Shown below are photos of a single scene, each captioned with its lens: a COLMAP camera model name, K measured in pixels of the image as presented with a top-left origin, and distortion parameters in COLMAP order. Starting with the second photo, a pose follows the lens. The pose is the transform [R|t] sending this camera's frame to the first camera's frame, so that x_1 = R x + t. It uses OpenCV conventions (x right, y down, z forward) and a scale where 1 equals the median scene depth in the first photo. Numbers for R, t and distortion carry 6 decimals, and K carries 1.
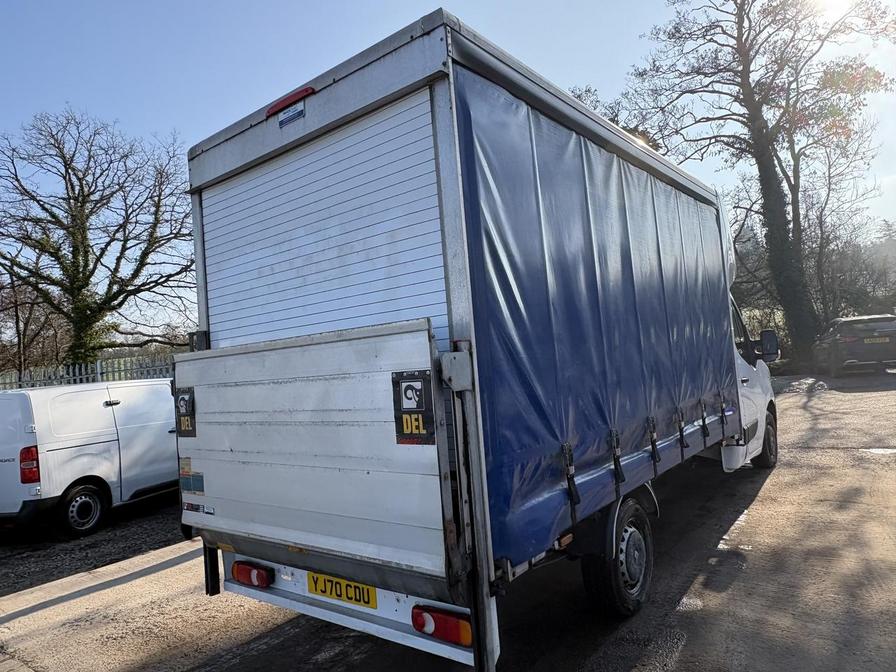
lens RADIAL K [[590.9, 0, 448.0], [0, 590.9, 336.0], [0, 0, 1]] dist [-0.001364, 0.001290]
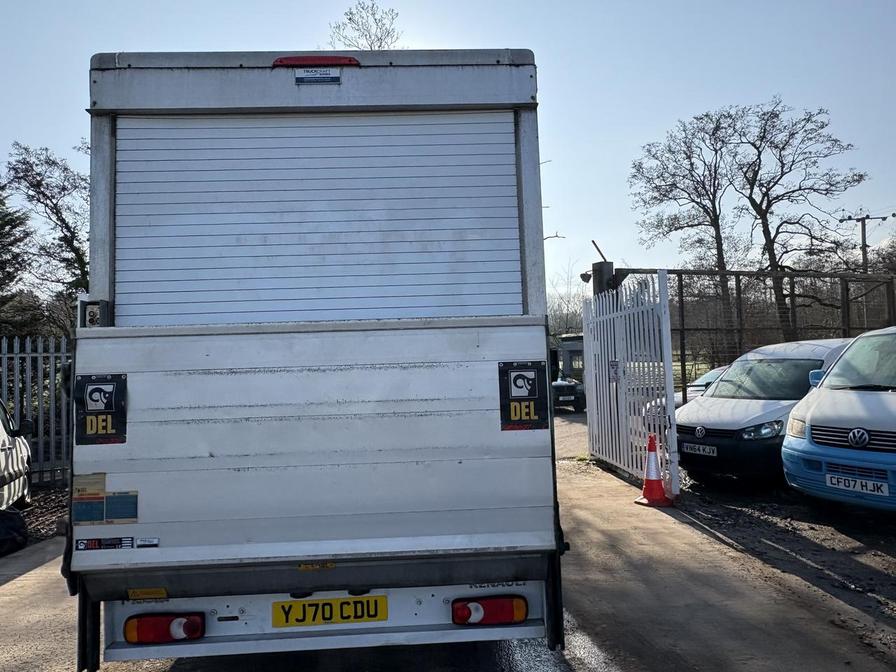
lens RADIAL K [[590.9, 0, 448.0], [0, 590.9, 336.0], [0, 0, 1]] dist [-0.001364, 0.001290]
pose [[0.761174, 0.104031, 0.640150, -0.654858], [-0.058356, 0.994033, -0.092152, 0.091229], [-0.645917, 0.032787, 0.762703, 0.198947]]
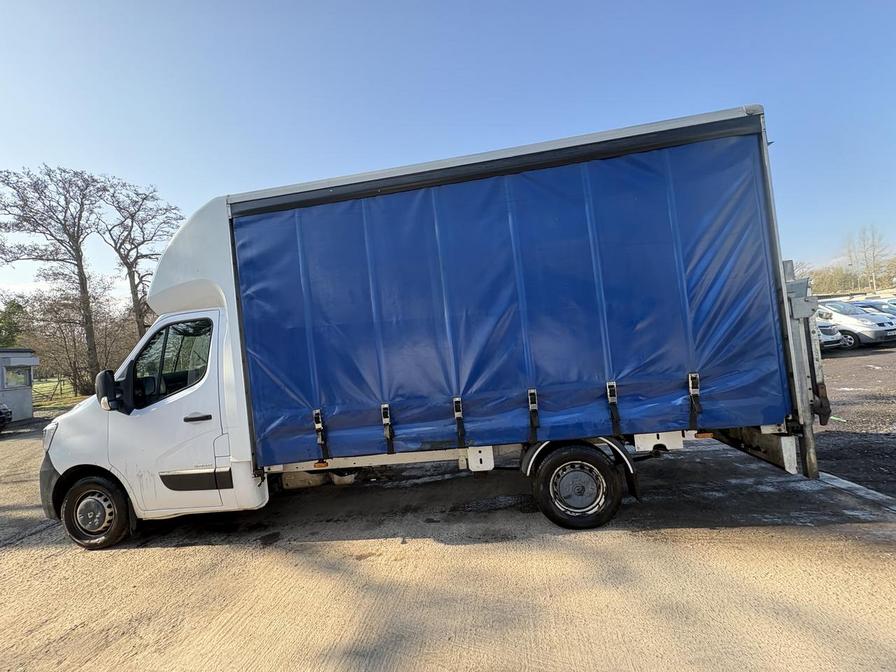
lens RADIAL K [[356.7, 0, 445.7], [0, 356.7, 335.5], [0, 0, 1]] dist [-0.001009, 0.000428]
pose [[-0.511961, 0.157642, 0.844420, -0.787319], [0.112989, 0.986834, -0.115725, 0.175074], [-0.851545, 0.036163, -0.523032, 2.315782]]
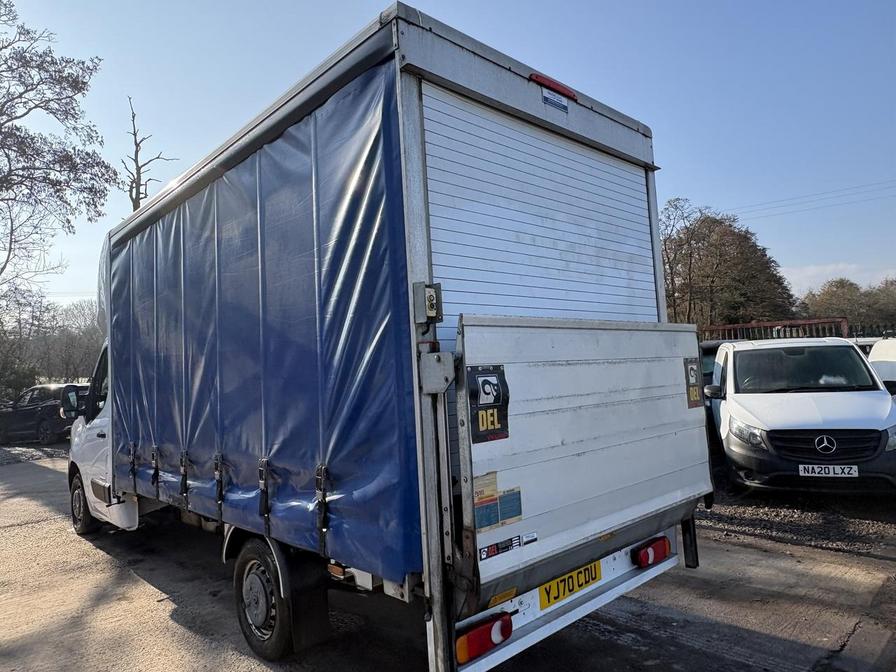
lens RADIAL K [[597.2, 0, 449.3], [0, 597.2, 331.2], [0, 0, 1]] dist [-0.001281, -0.000508]
pose [[0.149836, 0.147924, 0.977583, -1.234813], [-0.002652, 0.988801, -0.149215, 0.165730], [-0.988707, 0.019765, 0.148550, 1.043417]]
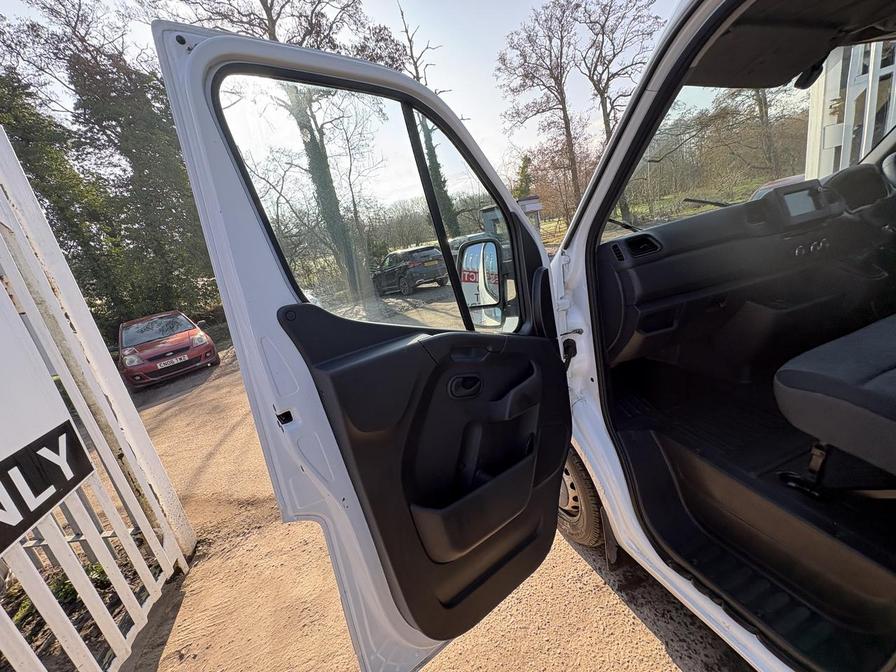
lens RADIAL K [[356.7, 0, 445.7], [0, 356.7, 335.5], [0, 0, 1]] dist [-0.001009, 0.000428]
pose [[0.555134, -0.228468, 0.799768, 0.177228], [0.121575, 0.973497, 0.193710, 0.074952], [-0.822828, -0.010304, 0.568197, 2.476168]]
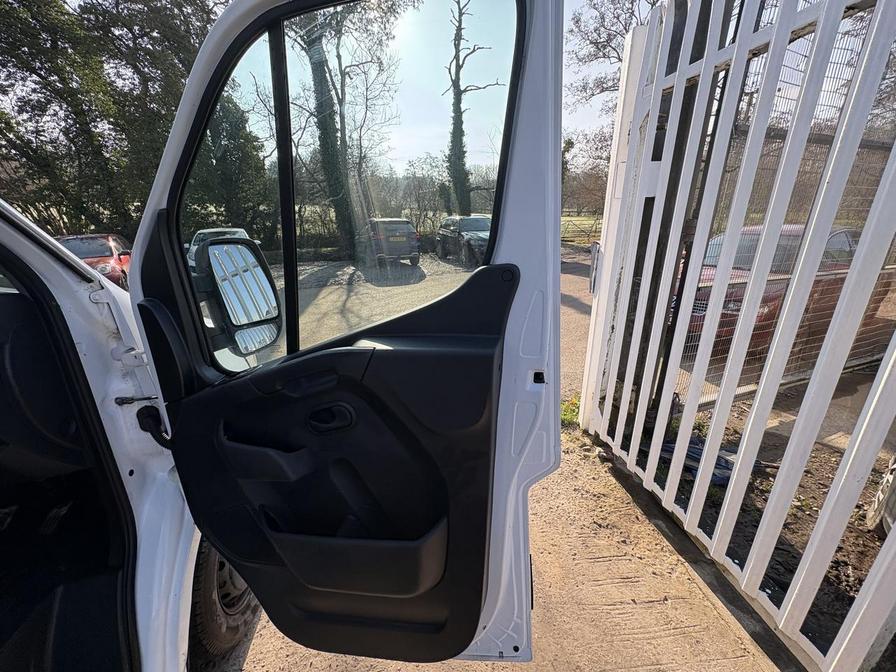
lens RADIAL K [[355.6, 0, 446.5], [0, 355.6, 335.3], [0, 0, 1]] dist [-0.001078, 0.000574]
pose [[0.698824, -0.141284, 0.701202, 1.170412], [-0.077973, 0.959411, 0.271019, -0.045304], [-0.711031, -0.244070, 0.659442, 1.846476]]
